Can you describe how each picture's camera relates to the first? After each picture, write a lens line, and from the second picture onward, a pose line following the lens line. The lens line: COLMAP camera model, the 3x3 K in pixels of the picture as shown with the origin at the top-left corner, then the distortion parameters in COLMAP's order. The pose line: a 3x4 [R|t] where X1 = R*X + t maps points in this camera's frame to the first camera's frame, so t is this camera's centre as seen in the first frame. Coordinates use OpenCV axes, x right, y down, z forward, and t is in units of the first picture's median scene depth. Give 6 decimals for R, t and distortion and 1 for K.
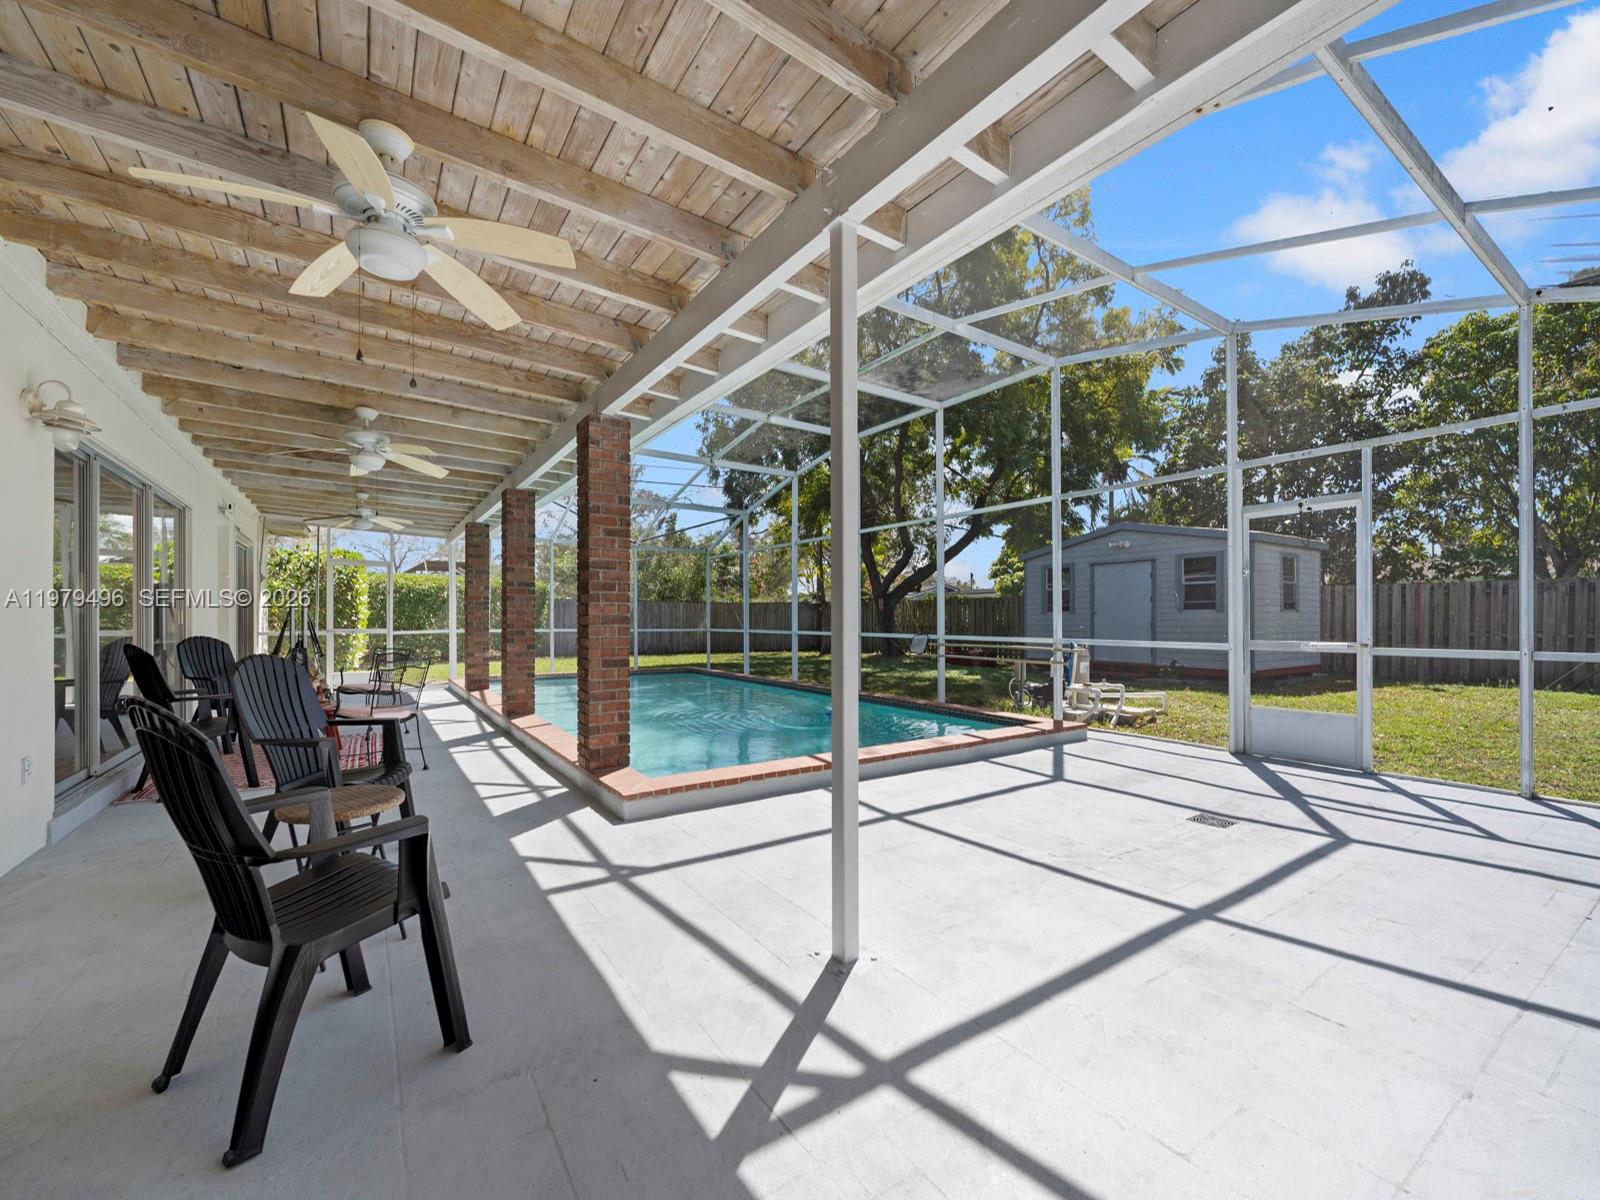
lens RADIAL K [[654.5, 0, 806.2], [0, 654.5, 612.8], [0, 0, 1]] dist [-0.000762, -0.000053]
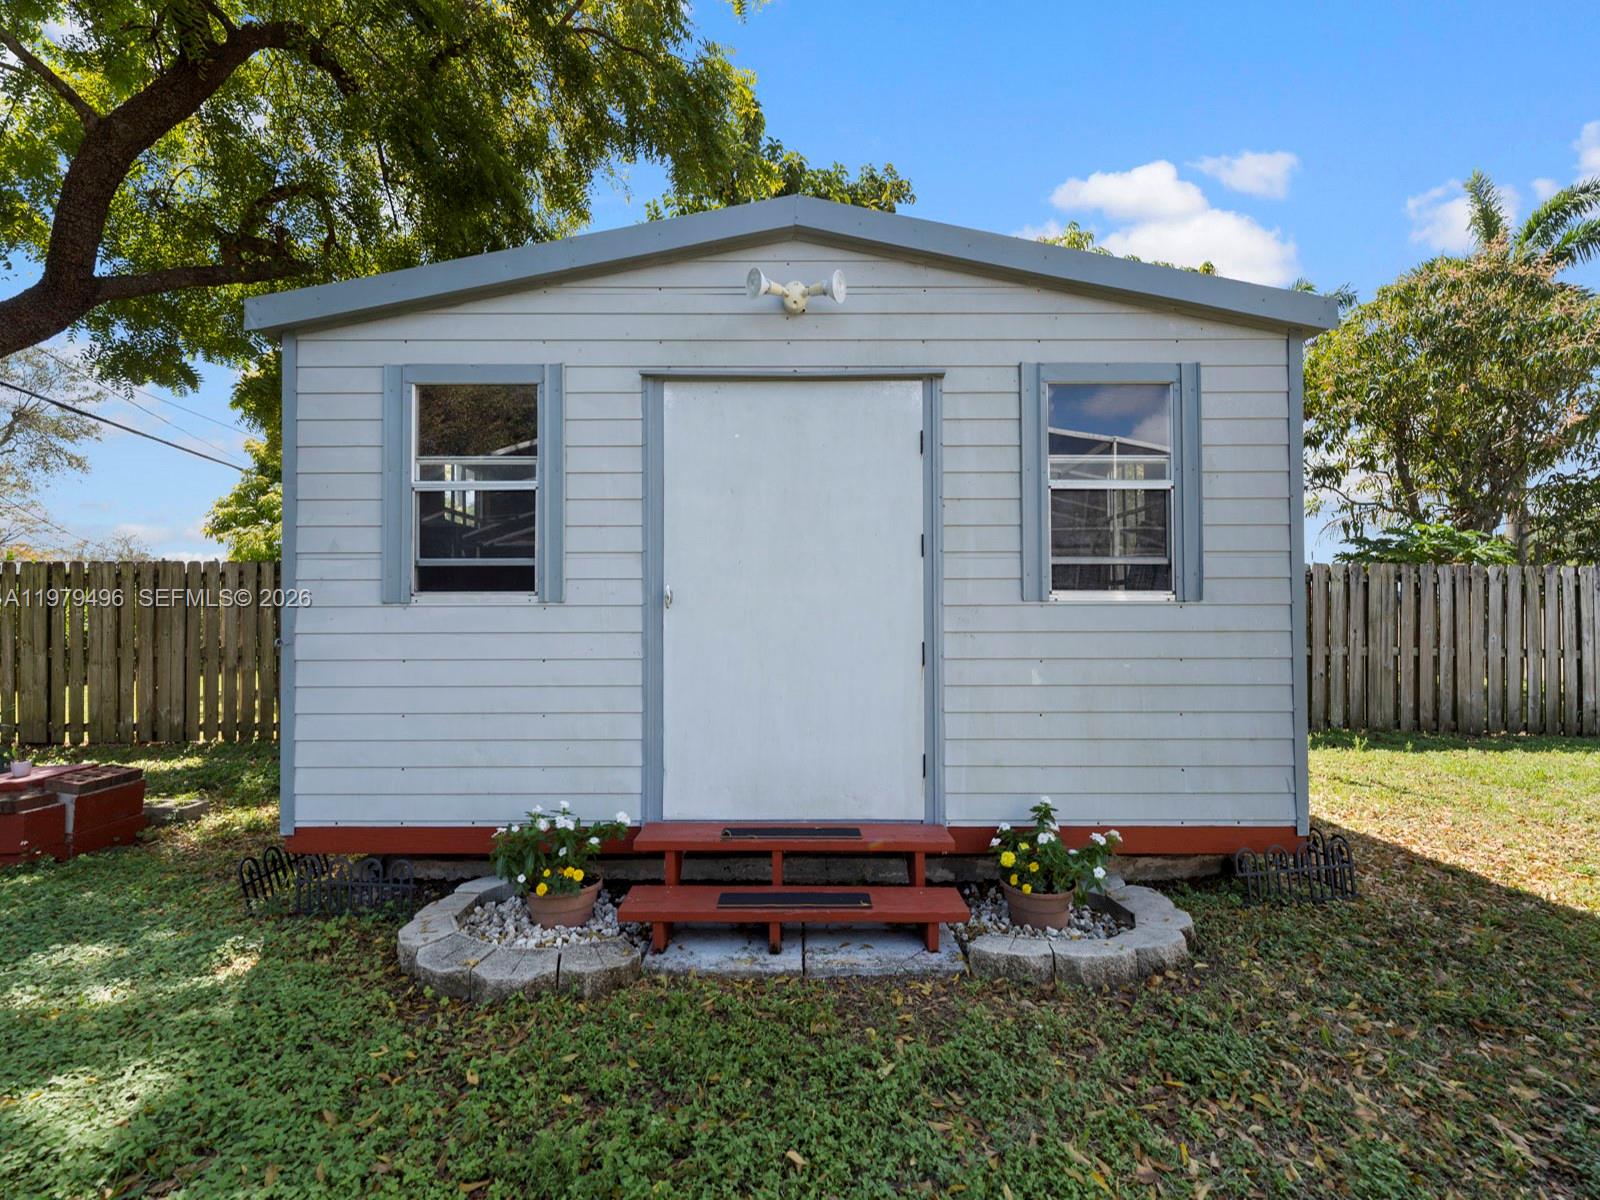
lens RADIAL K [[654.5, 0, 801.1], [0, 654.5, 613.9], [0, 0, 1]] dist [-0.000762, -0.000053]
pose [[0.567392, -0.001412, 0.823447, 0.288551], [0.000225, 0.999999, 0.001559, 0.003436], [-0.823448, -0.000699, 0.567391, 0.839158]]
